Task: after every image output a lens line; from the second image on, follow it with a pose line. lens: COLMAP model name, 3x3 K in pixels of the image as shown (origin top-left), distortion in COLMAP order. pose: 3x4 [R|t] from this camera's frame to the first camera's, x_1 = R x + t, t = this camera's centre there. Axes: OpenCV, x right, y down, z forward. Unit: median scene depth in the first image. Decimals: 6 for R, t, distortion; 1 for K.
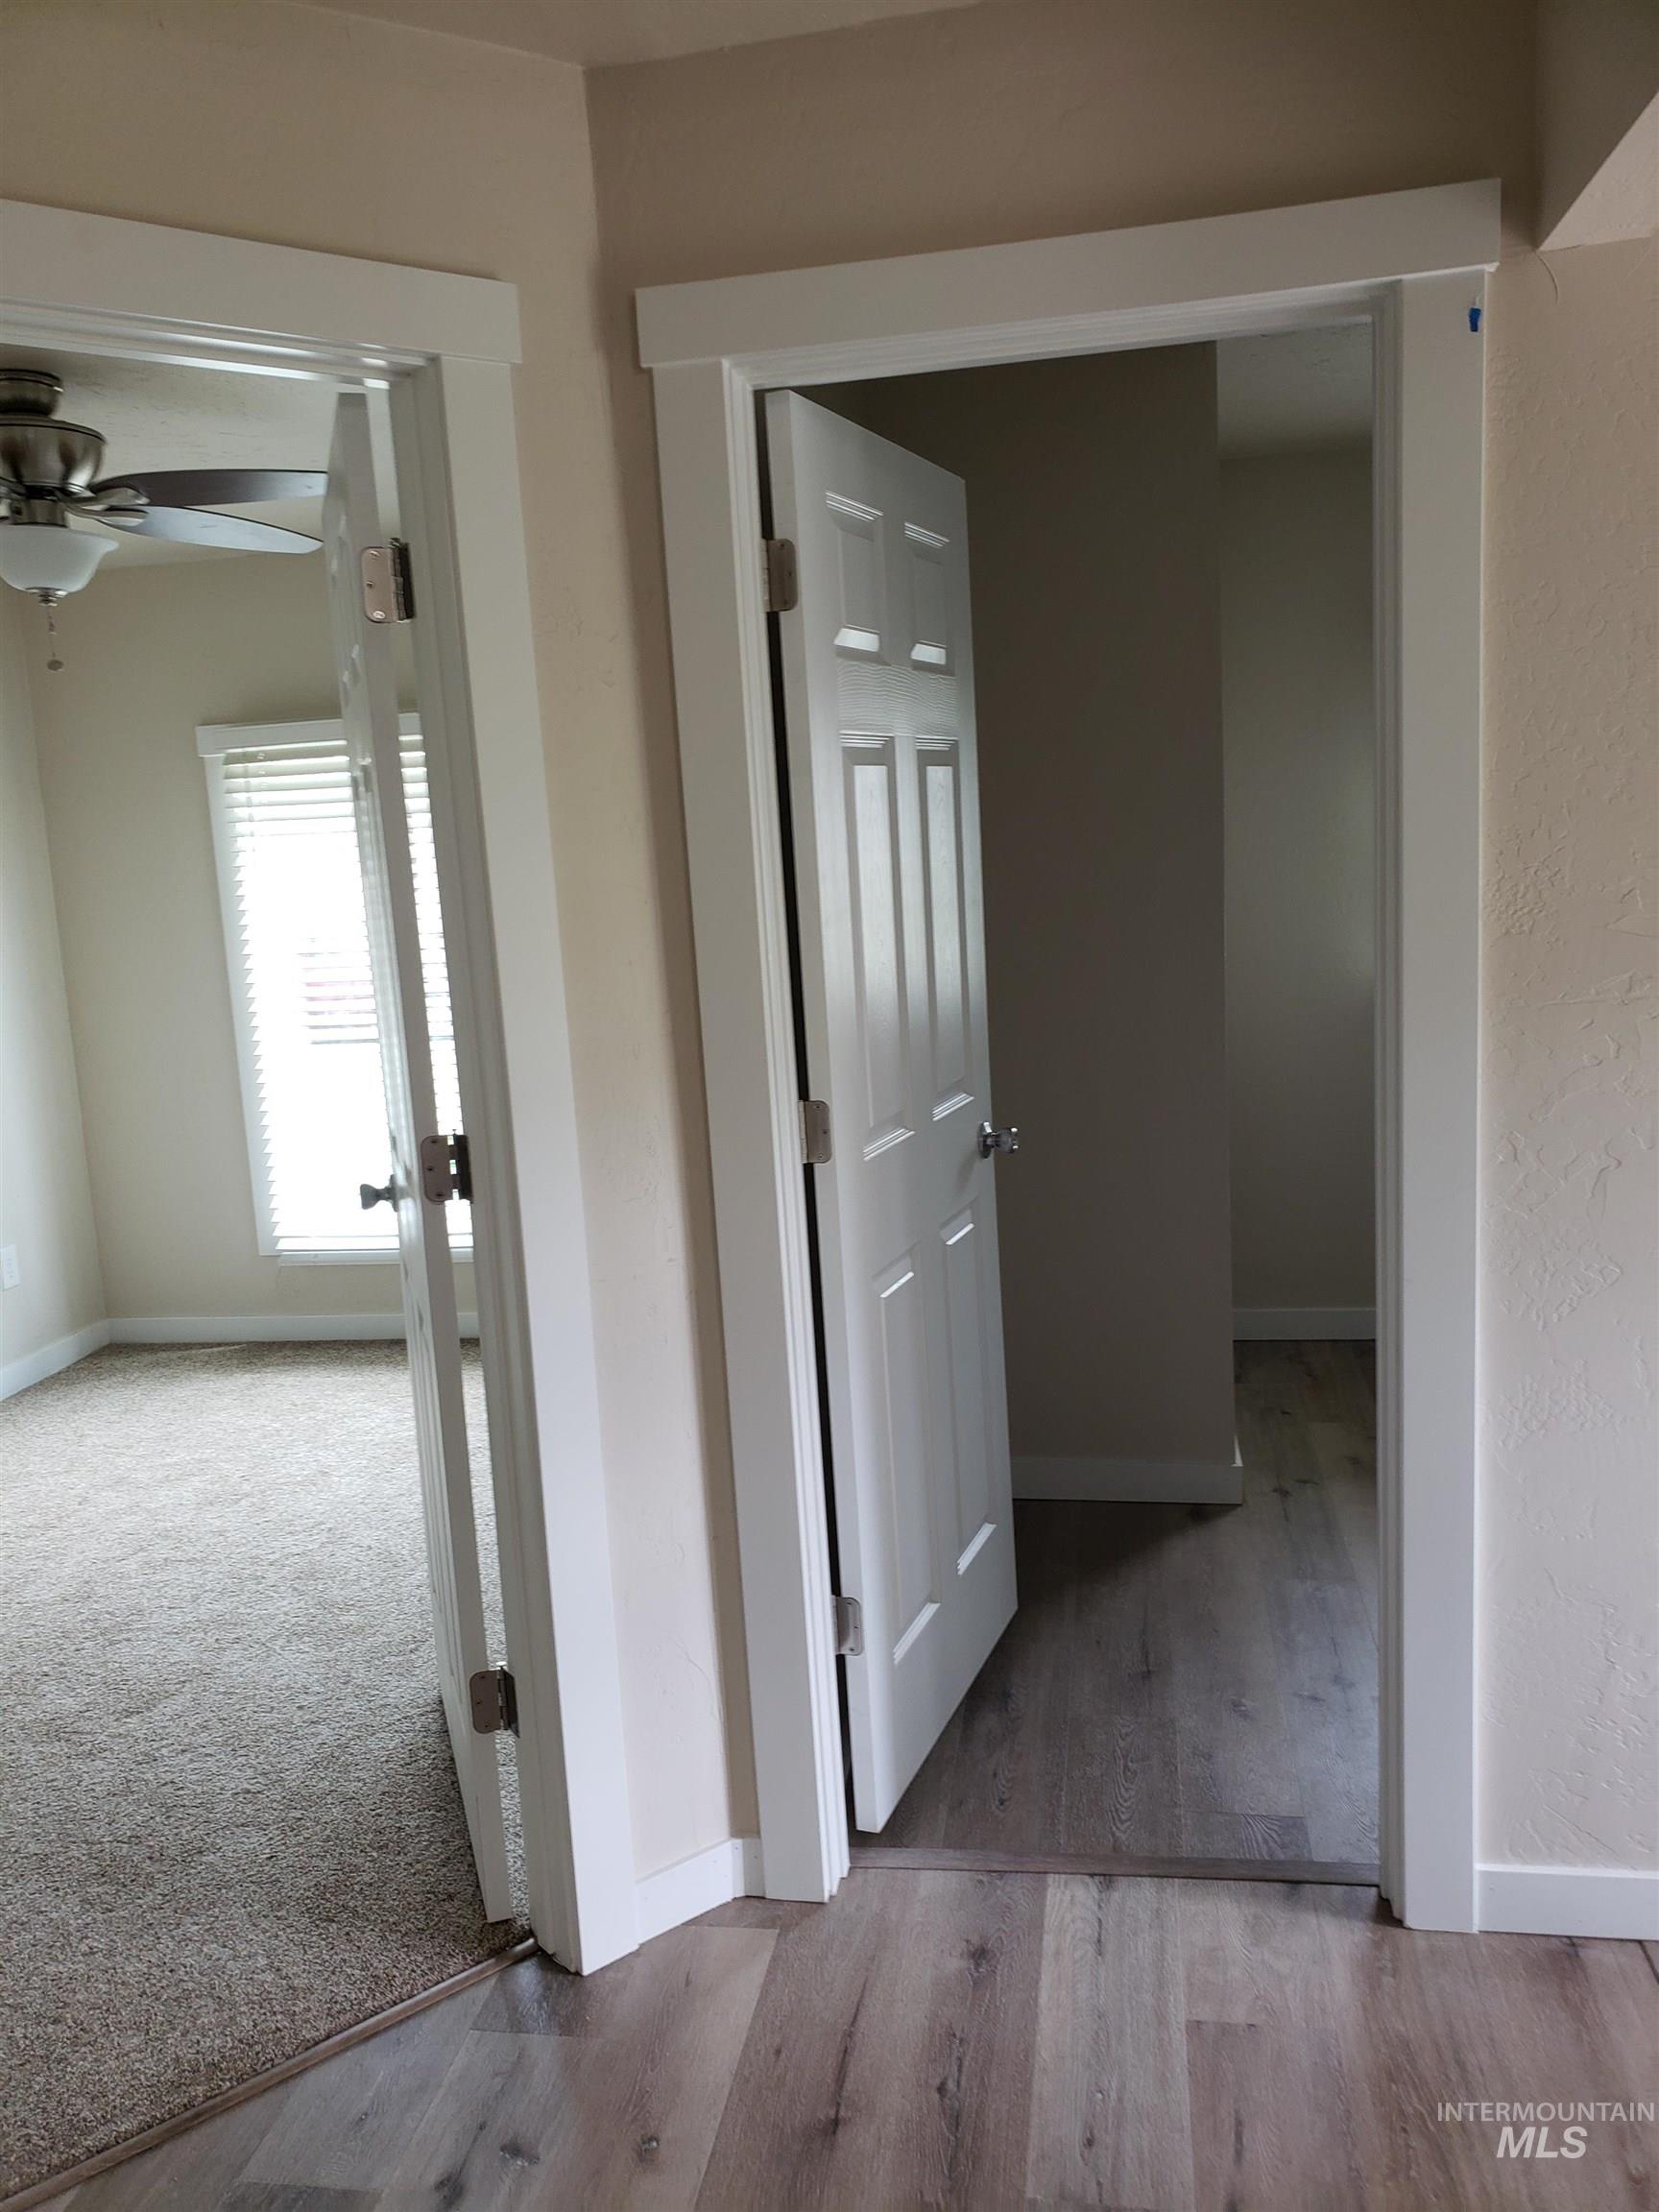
lens RADIAL K [[1702.5, 0, 784.2], [0, 1702.5, 1134.8], [0, 0, 1]] dist [0.023095, 0.001527]
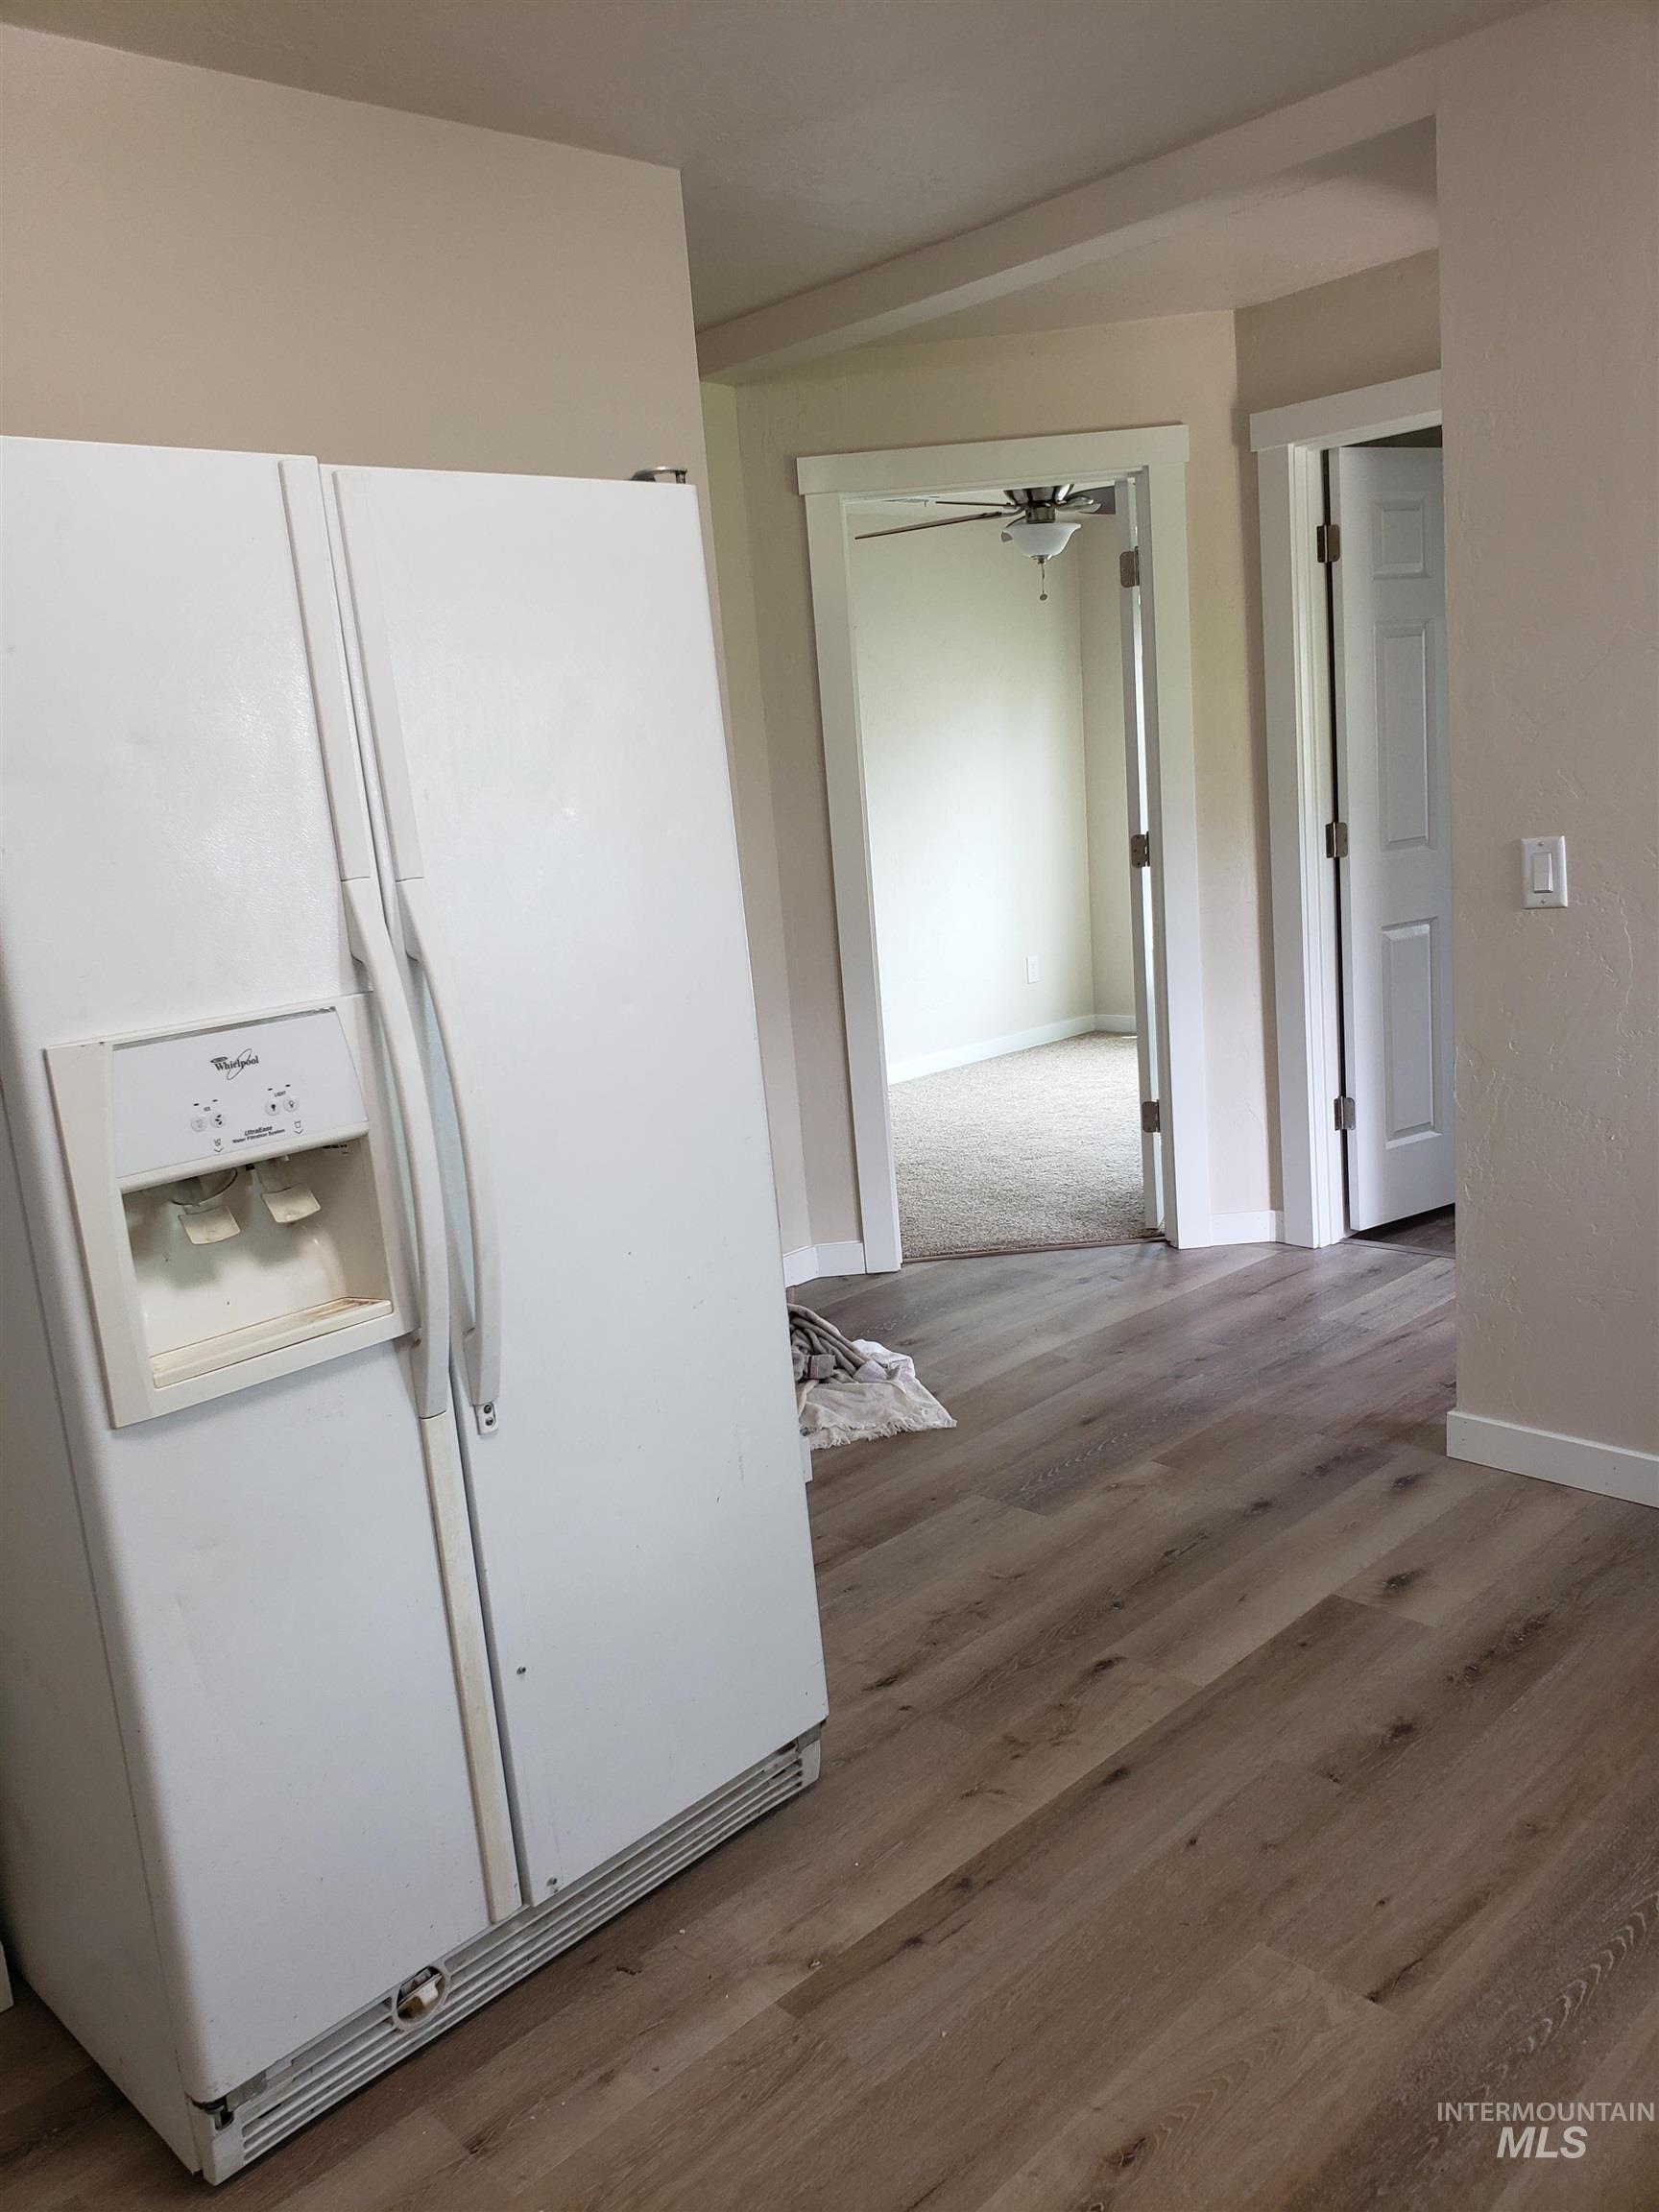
lens RADIAL K [[1702.5, 0, 794.8], [0, 1702.5, 1114.7], [0, 0, 1]] dist [0.023095, 0.001527]
pose [[0.801954, 0.112318, -0.586732, 0.492804], [-0.066540, 0.992849, 0.099112, 0.112134], [0.593669, -0.040442, 0.803693, -0.646700]]
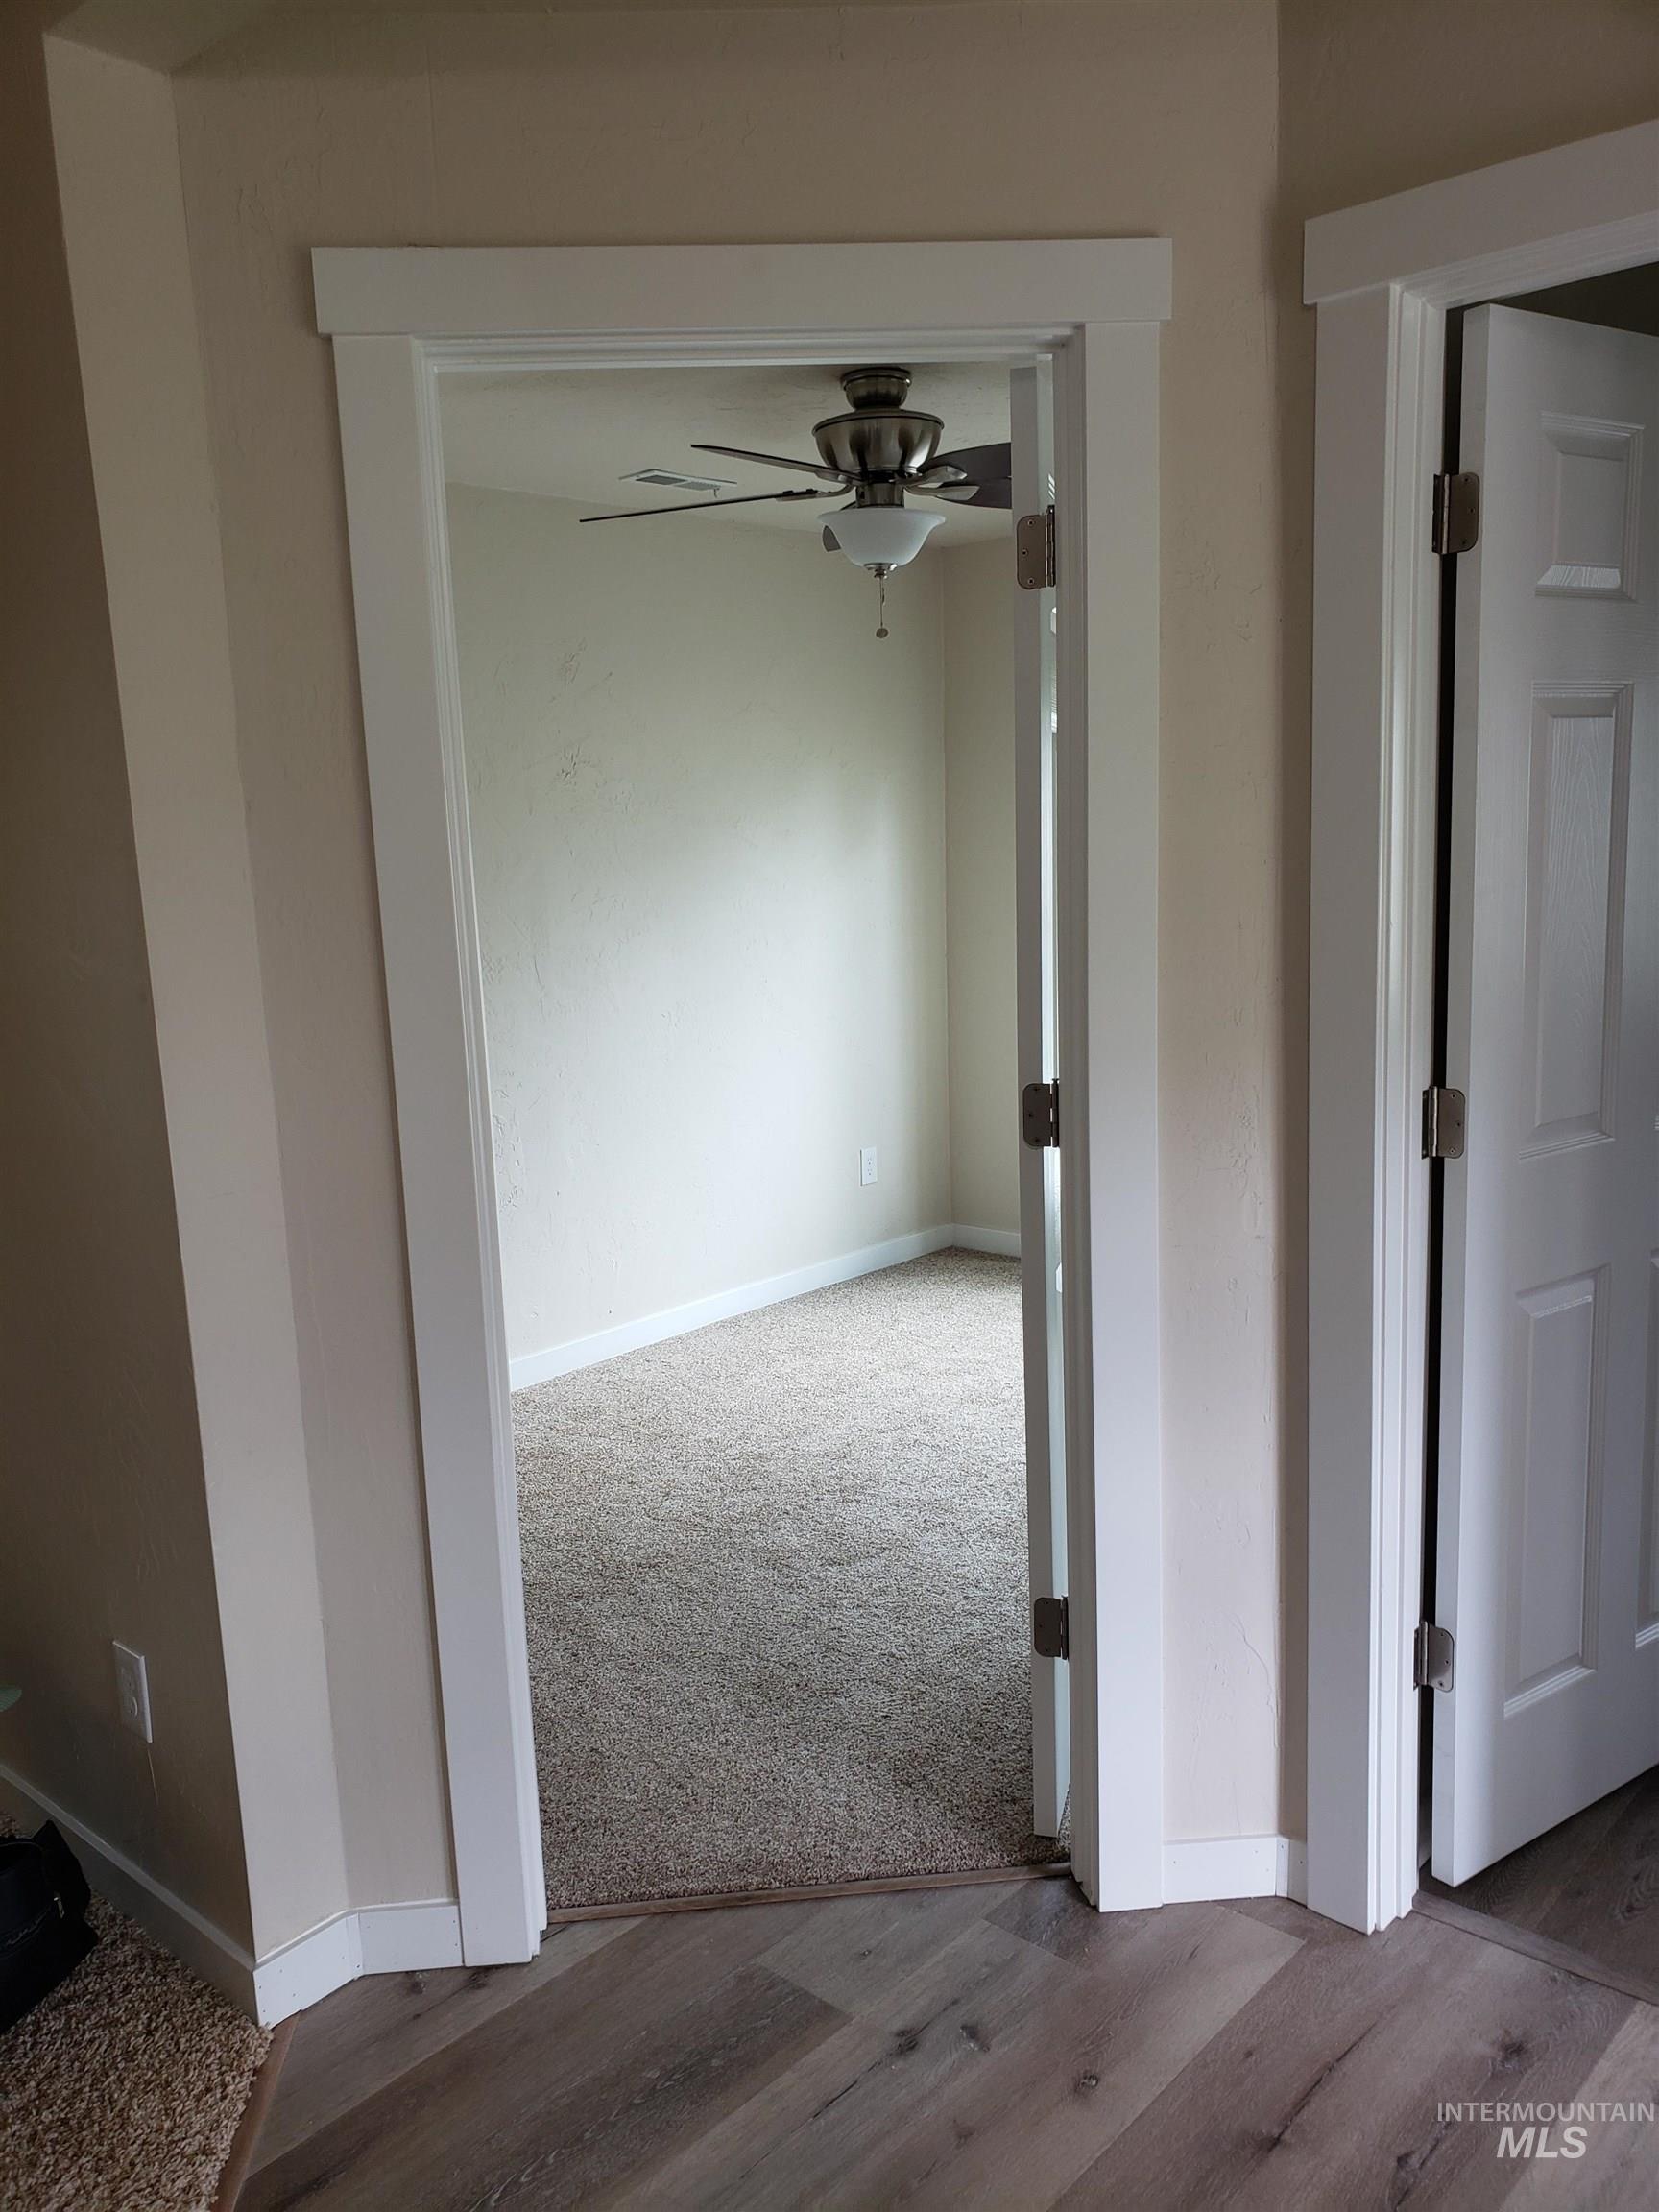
lens RADIAL K [[1702.5, 0, 802.2], [0, 1702.5, 1141.4], [0, 0, 1]] dist [0.023095, 0.001527]
pose [[0.845061, 0.121666, -0.520644, 0.149323], [-0.102153, 0.992567, 0.066141, -0.012507], [0.524821, -0.002708, 0.851208, 0.023372]]
